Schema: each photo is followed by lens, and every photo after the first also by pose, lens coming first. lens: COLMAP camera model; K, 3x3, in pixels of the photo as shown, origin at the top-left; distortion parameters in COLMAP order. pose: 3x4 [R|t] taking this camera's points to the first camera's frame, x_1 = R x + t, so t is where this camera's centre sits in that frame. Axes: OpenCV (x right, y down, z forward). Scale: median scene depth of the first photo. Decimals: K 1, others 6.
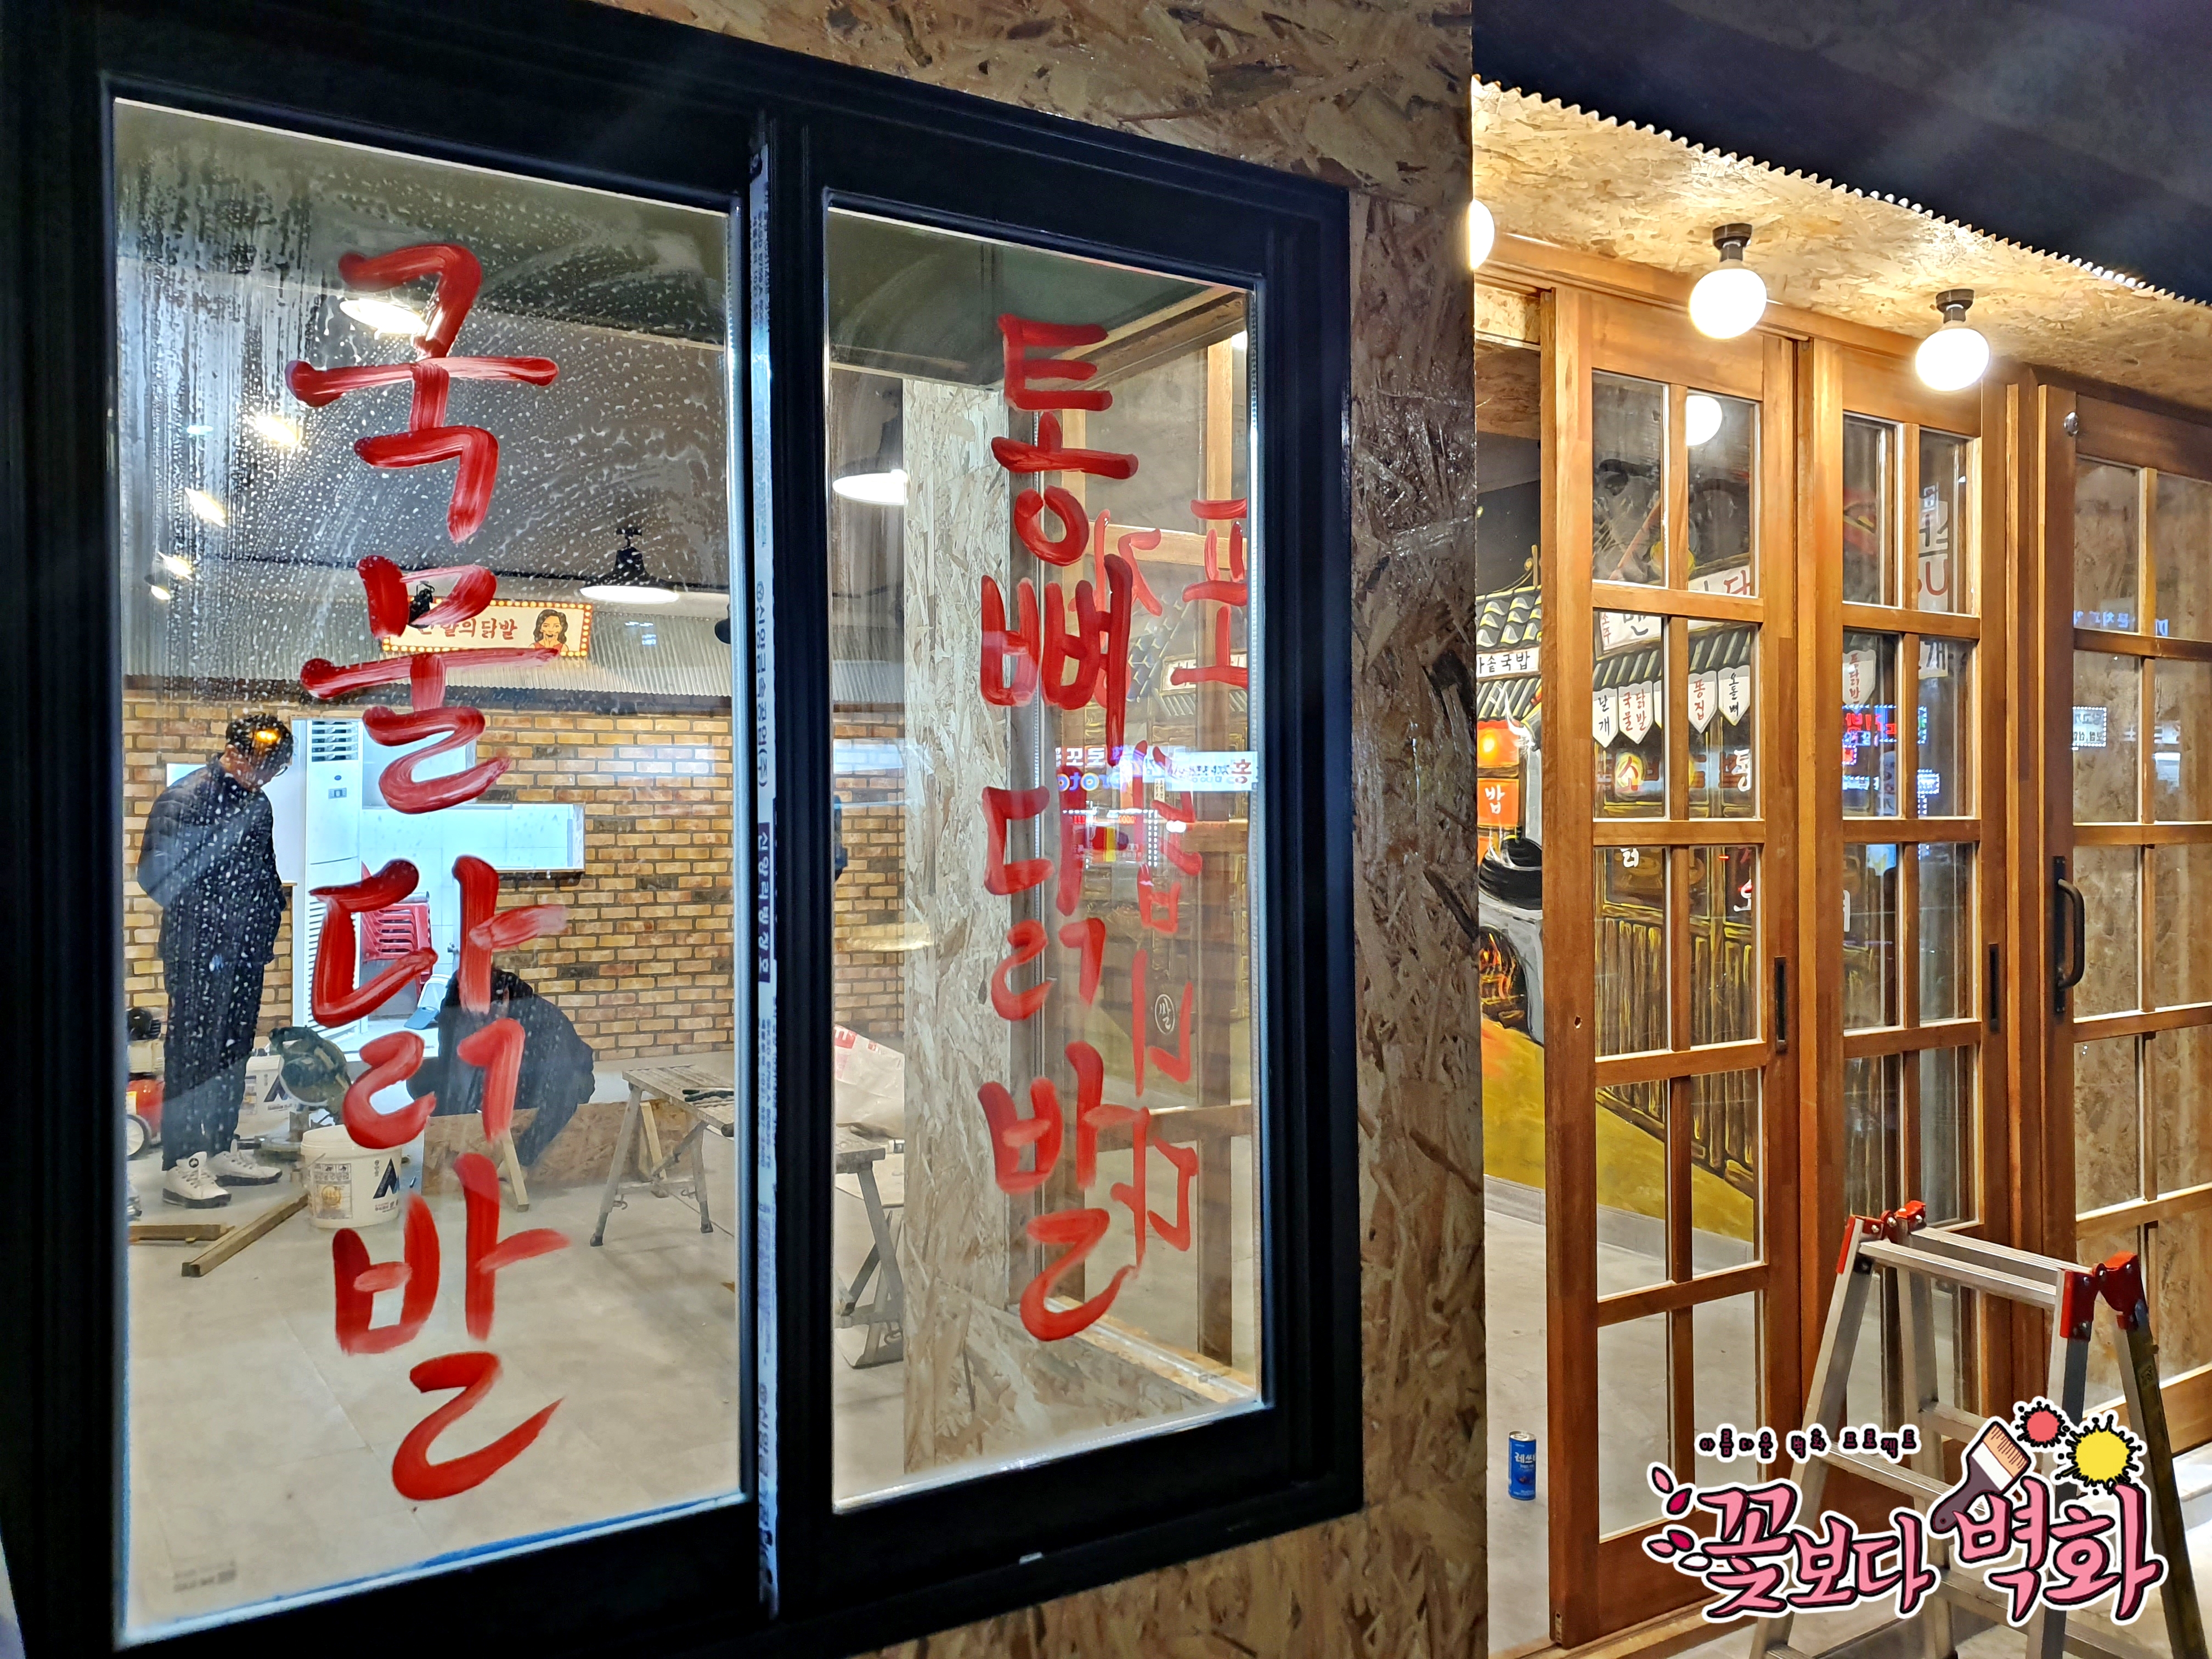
lens RADIAL K [[1685.6, 0, 1073.1], [0, 1685.6, 824.0], [0, 0, 1]] dist [0.128761, -0.252560]
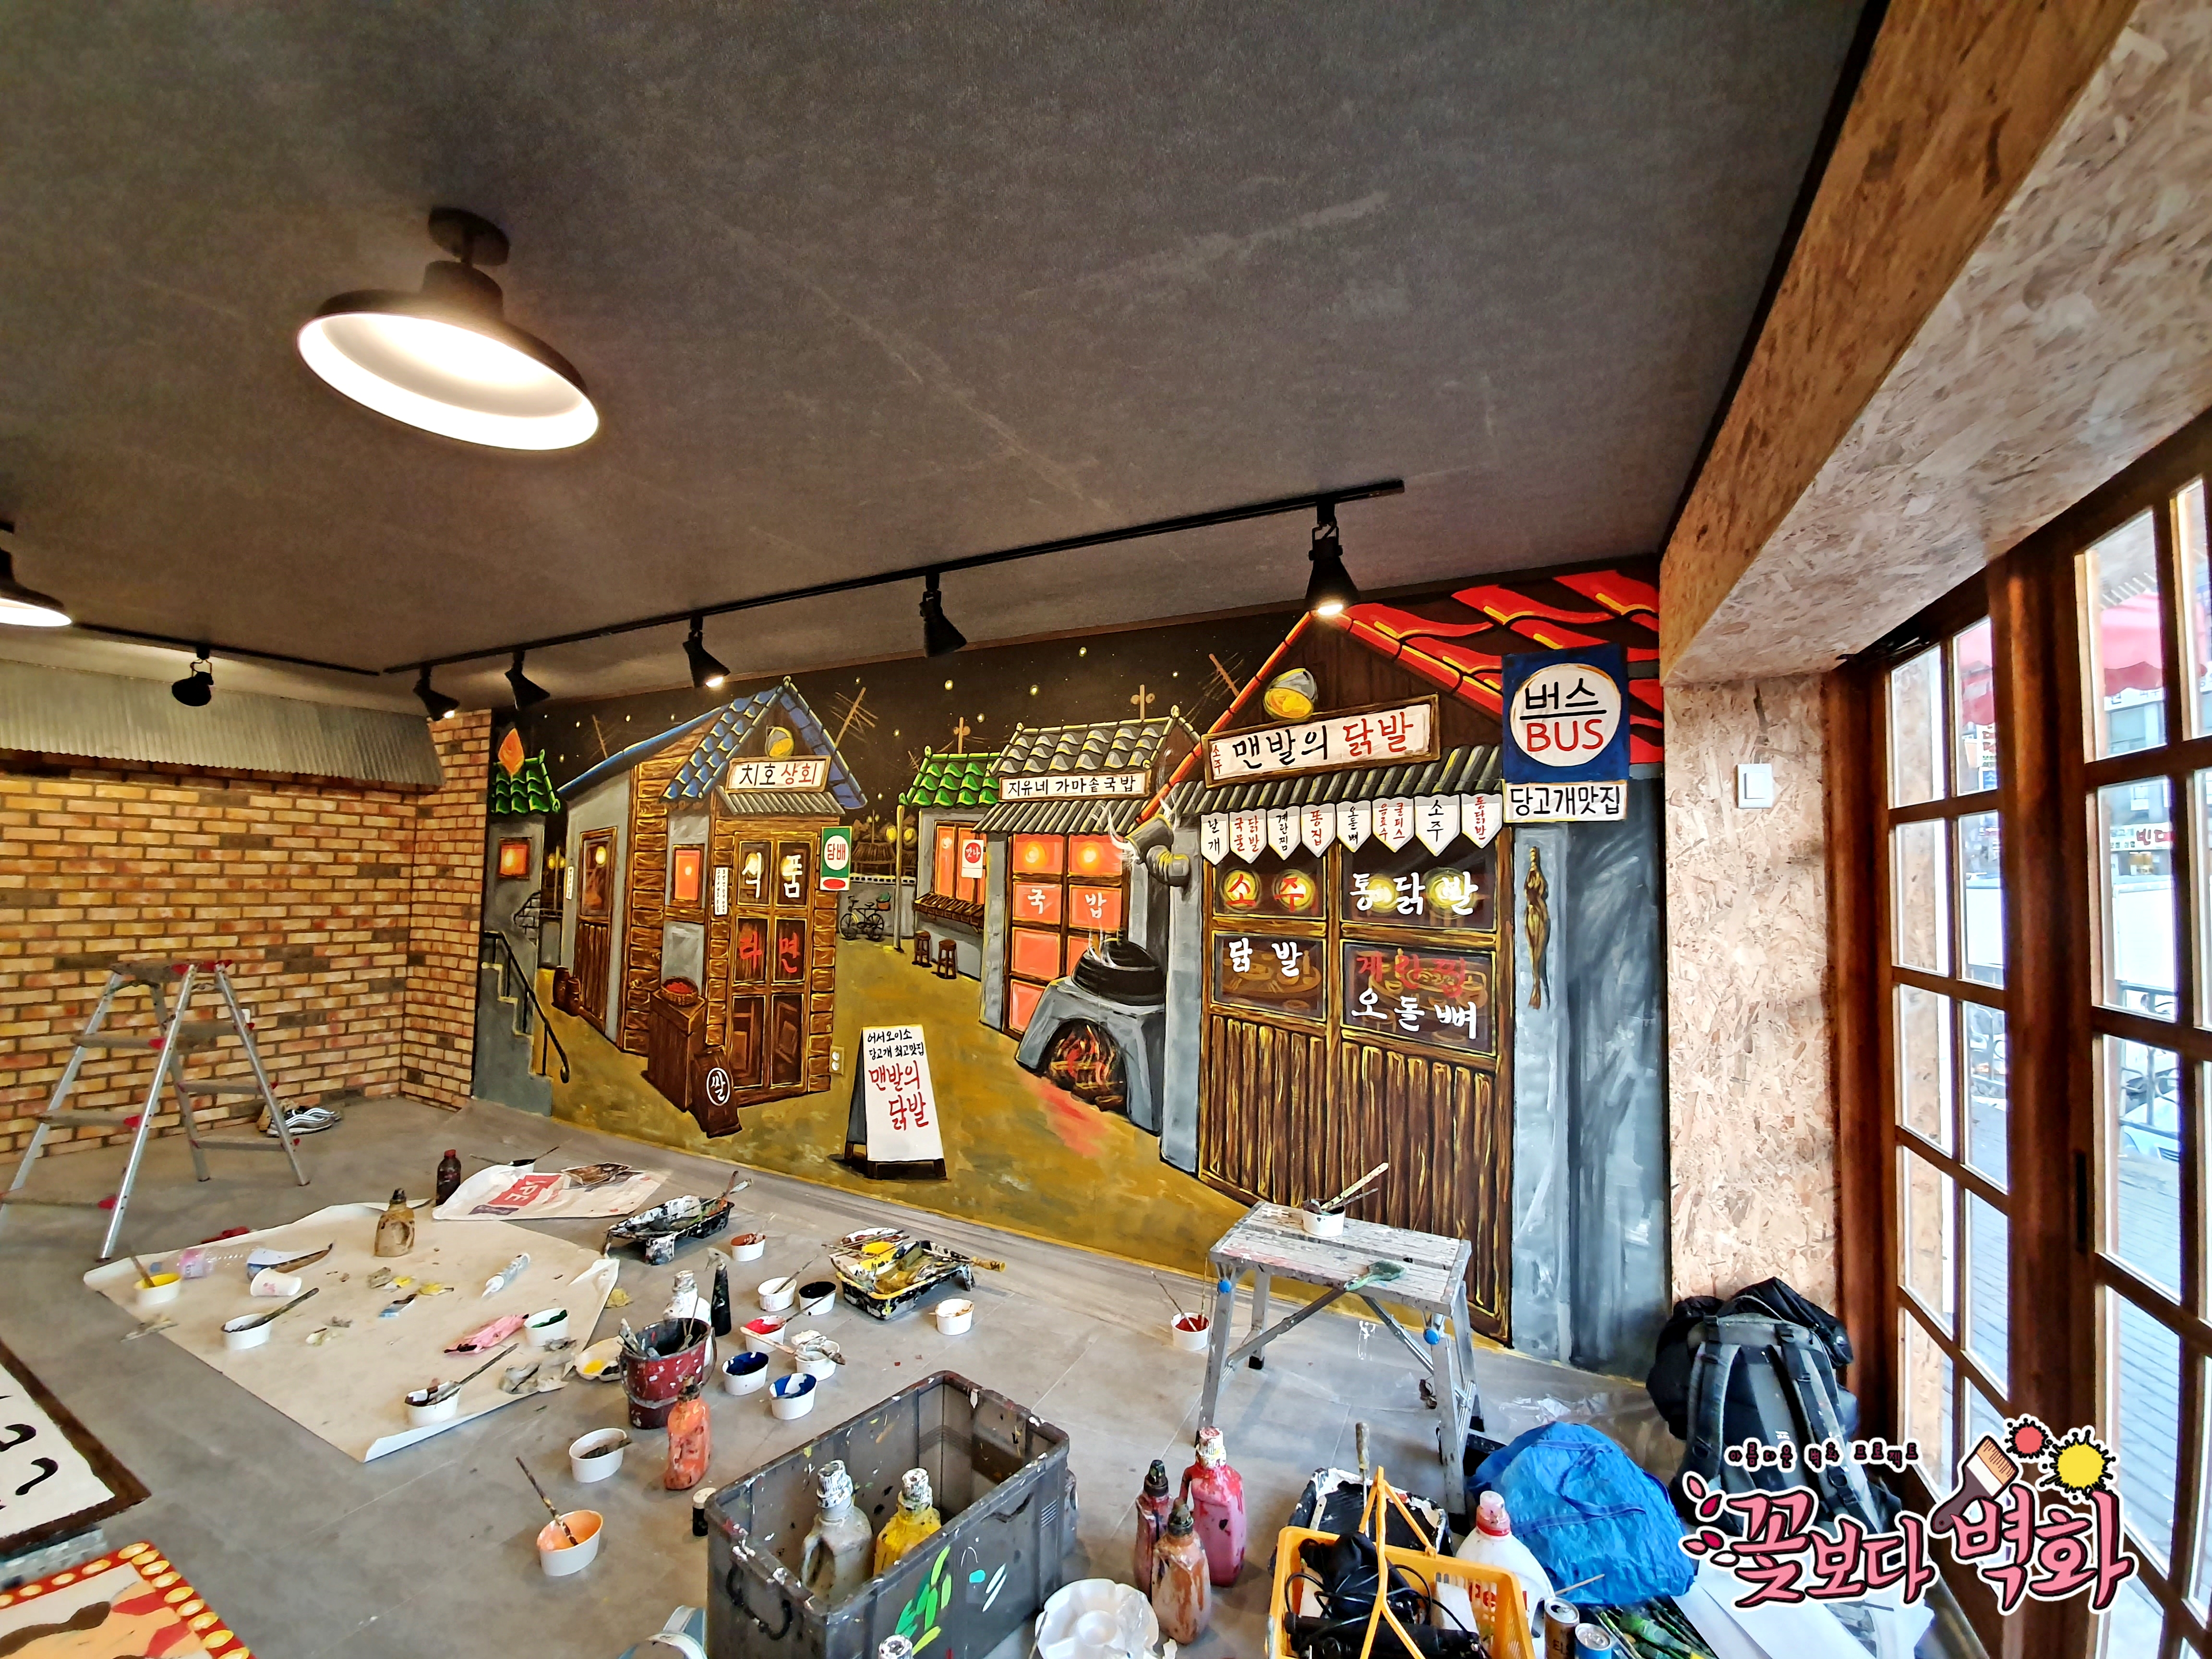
lens RADIAL K [[874.2, 0, 1118.2], [0, 874.2, 826.5], [0, 0, 1]] dist [0.012881, -0.015152]
pose [[0.837558, 0.045368, 0.544462, -0.058244], [-0.014764, 0.998062, -0.060453, -0.031908], [-0.546149, 0.042594, 0.836604, 0.512506]]
